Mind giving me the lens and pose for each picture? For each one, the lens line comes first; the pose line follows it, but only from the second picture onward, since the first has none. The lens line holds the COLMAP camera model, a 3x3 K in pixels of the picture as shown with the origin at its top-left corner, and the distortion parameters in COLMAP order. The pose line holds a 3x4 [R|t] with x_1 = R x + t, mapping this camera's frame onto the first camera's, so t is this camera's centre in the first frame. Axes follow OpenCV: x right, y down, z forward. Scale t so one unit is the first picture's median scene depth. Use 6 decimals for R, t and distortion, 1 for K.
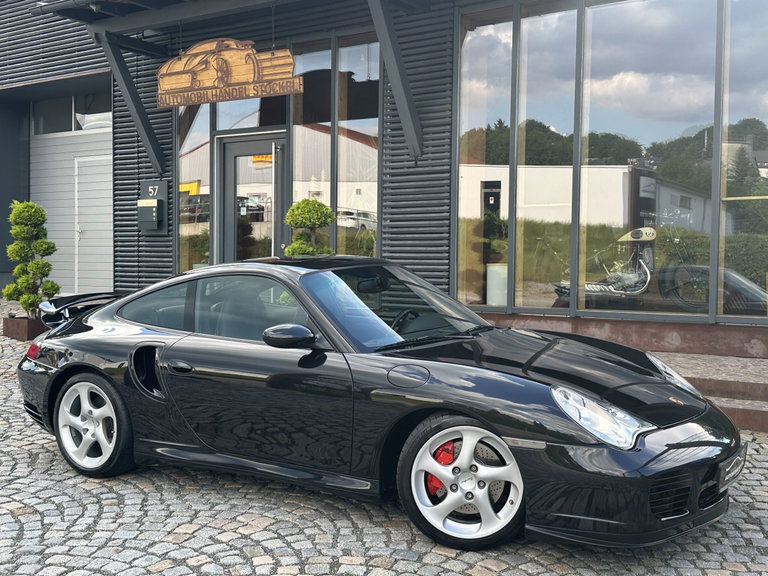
lens RADIAL K [[941.4, 0, 386.1], [0, 941.4, 323.4], [0, 0, 1]] dist [0.192767, -0.451052]
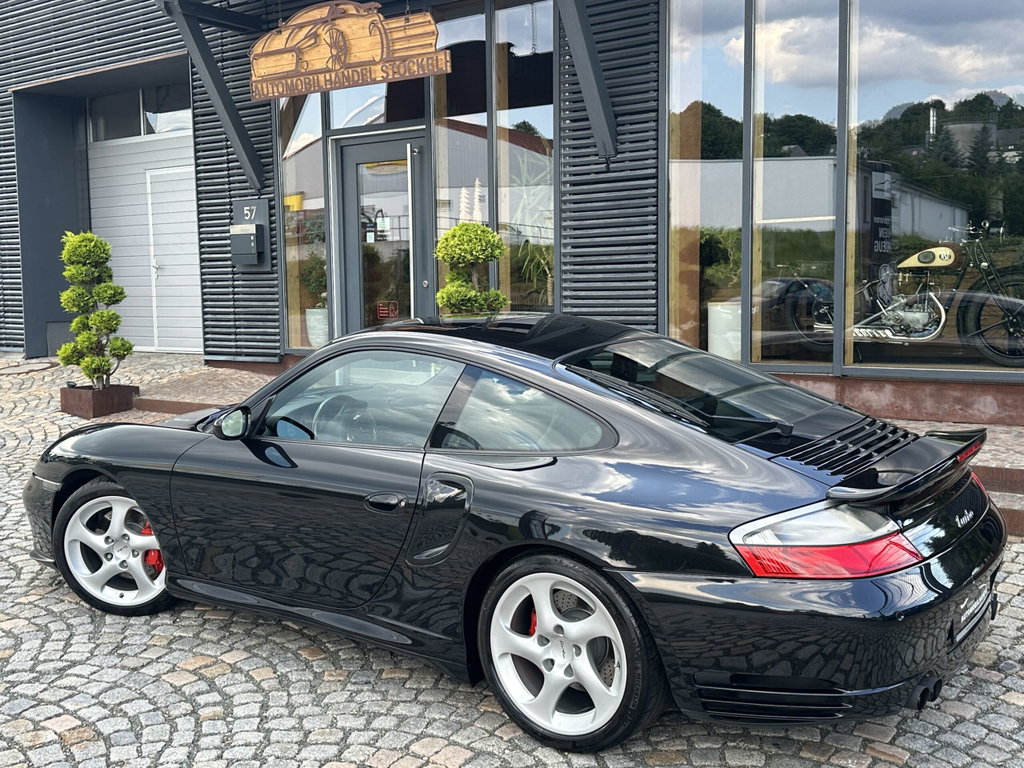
lens RADIAL K [[1112.9, 0, 507.8], [0, 1112.9, 415.3], [0, 0, 1]] dist [0.215698, -0.499294]
pose [[0.999518, -0.025519, -0.017658, -0.032527], [0.026426, 0.998237, 0.053146, -0.024346], [0.016271, -0.053587, 0.998431, 0.115934]]
